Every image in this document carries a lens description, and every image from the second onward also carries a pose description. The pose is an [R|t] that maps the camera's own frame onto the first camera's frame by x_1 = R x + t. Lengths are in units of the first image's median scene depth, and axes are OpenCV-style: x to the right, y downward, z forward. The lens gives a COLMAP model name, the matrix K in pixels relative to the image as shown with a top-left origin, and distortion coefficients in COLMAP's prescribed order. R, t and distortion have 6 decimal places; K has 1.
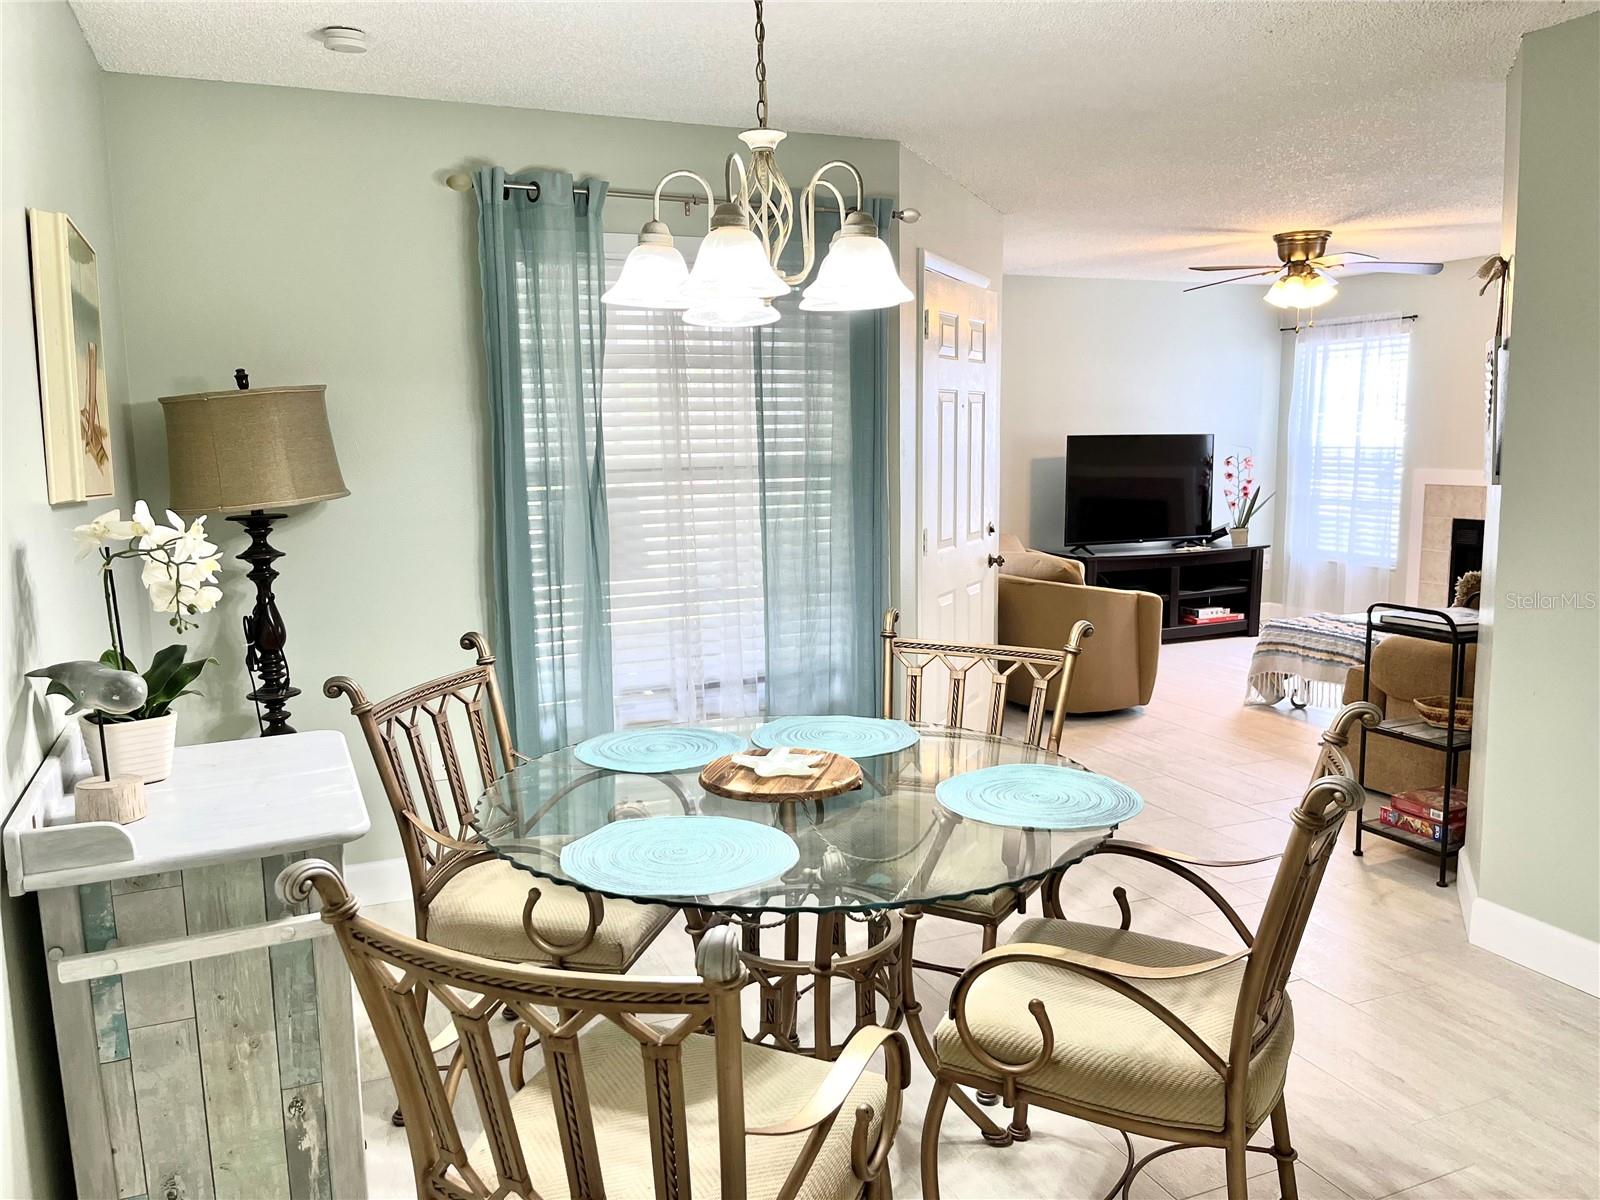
lens RADIAL K [[1231.5, 0, 794.0], [0, 1231.5, 606.8], [0, 0, 1]] dist [0.036843, -0.013379]
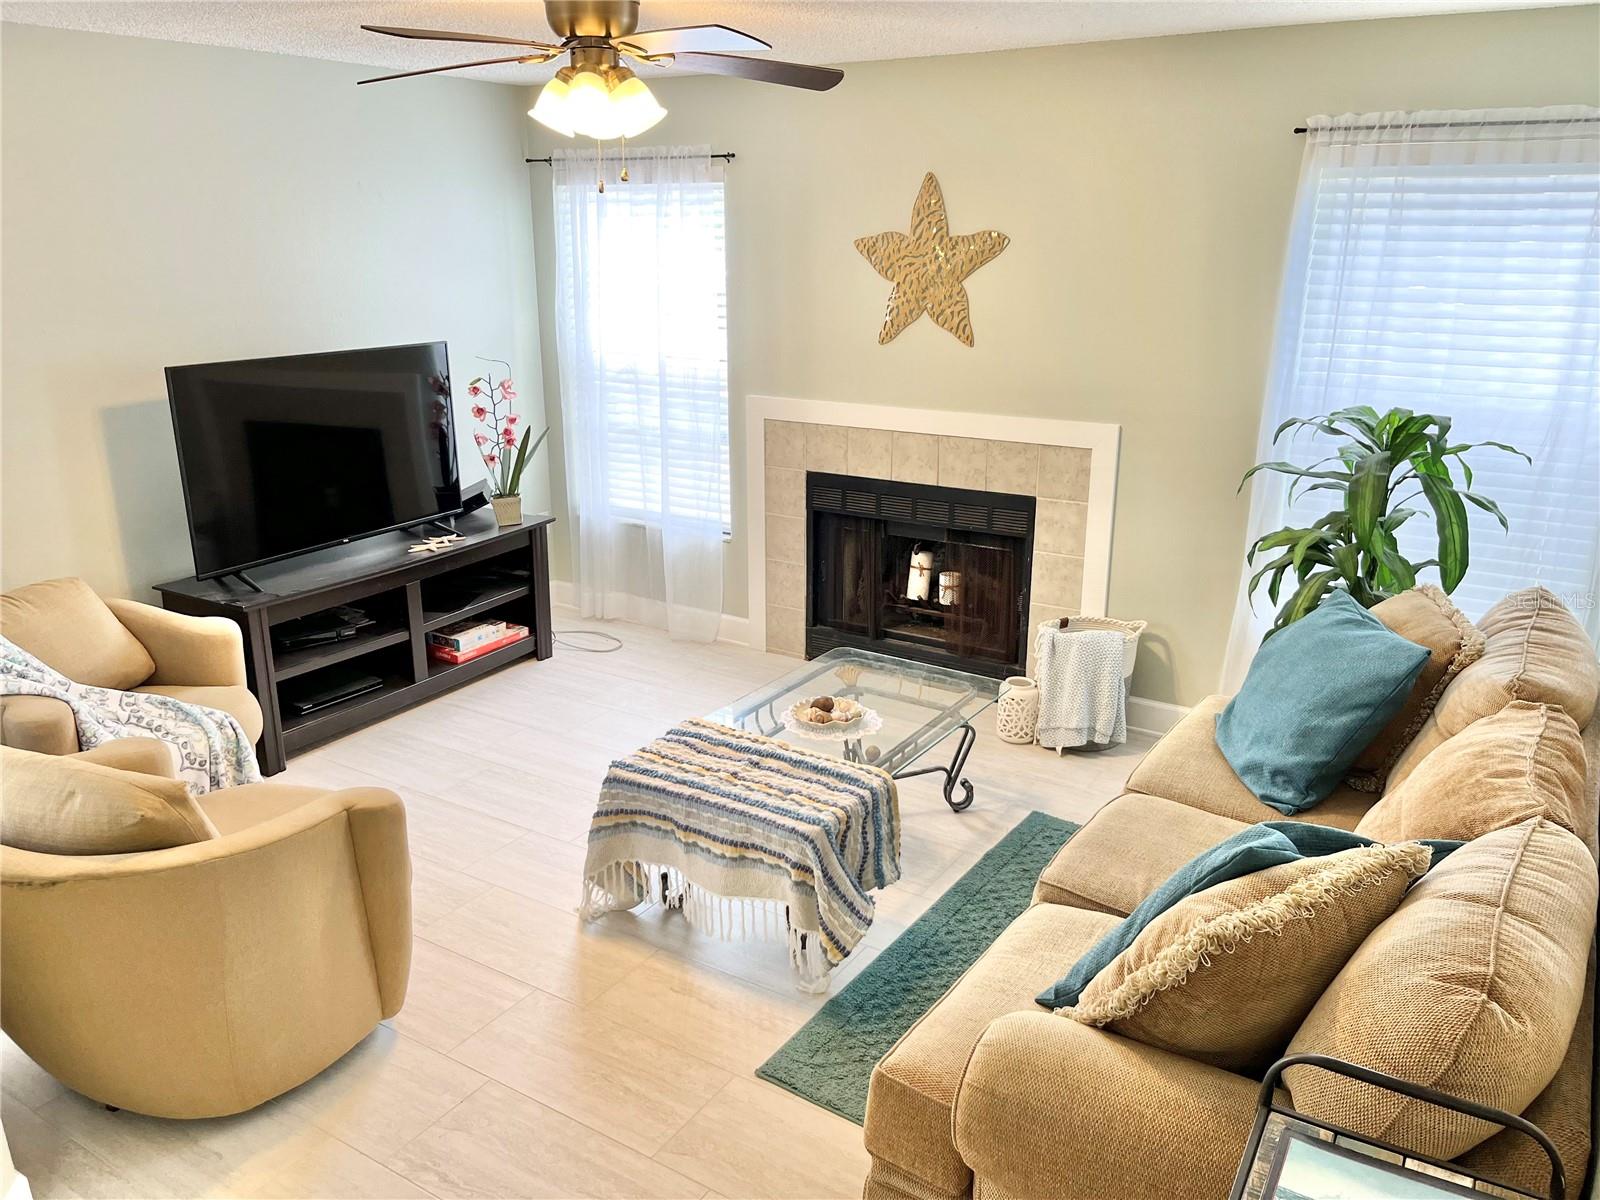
lens RADIAL K [[1231.5, 0, 805.7], [0, 1231.5, 606.7], [0, 0, 1]] dist [0.036843, -0.013379]
pose [[0.816205, -0.159344, 0.555354, 0.133335], [0.074340, 0.982191, 0.172555, -0.107062], [-0.572959, -0.099555, 0.813515, 0.414612]]
